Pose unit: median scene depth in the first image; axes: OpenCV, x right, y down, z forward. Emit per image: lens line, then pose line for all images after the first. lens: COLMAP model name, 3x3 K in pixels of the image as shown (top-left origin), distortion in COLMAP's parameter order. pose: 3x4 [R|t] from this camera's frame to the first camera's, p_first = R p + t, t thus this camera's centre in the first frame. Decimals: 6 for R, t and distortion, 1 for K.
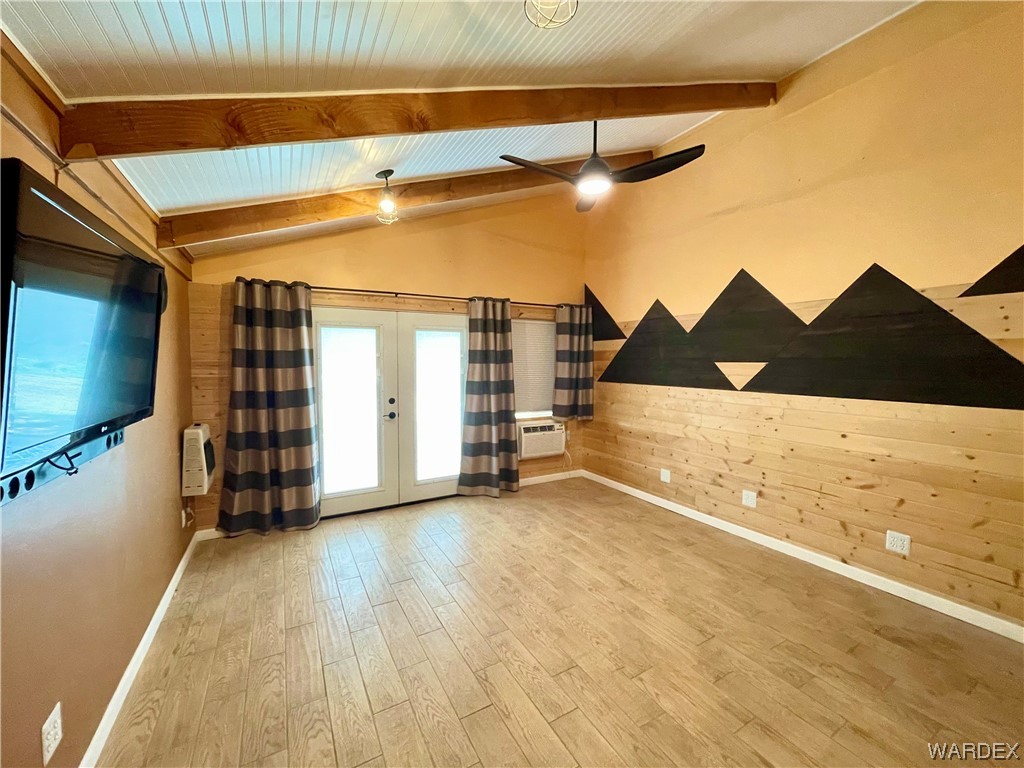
lens RADIAL K [[430.8, 0, 512.0], [0, 430.8, 383.5], [0, 0, 1]] dist [0.000648, 0.000219]
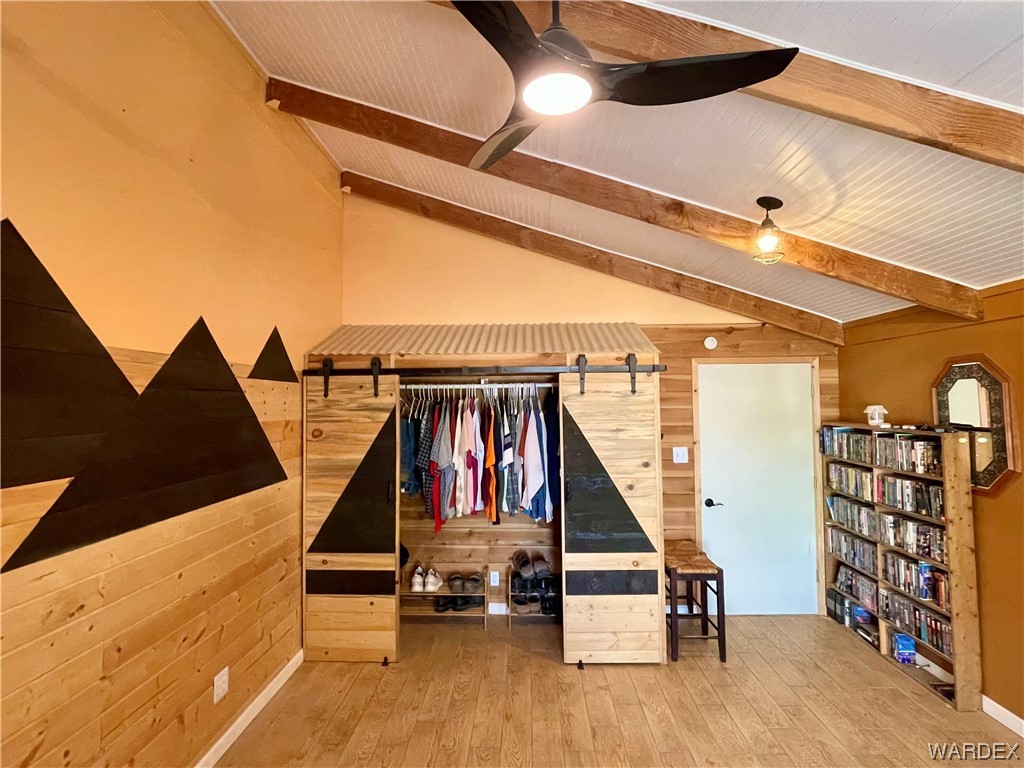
lens RADIAL K [[509.4, 0, 509.8], [0, 509.4, 381.2], [0, 0, 1]] dist [-0.000566, -0.000080]
pose [[-0.857850, 0.024215, 0.513330, -0.027394], [0.030226, 0.999537, 0.003361, -0.150968], [-0.513011, 0.018399, -0.858185, 1.400886]]
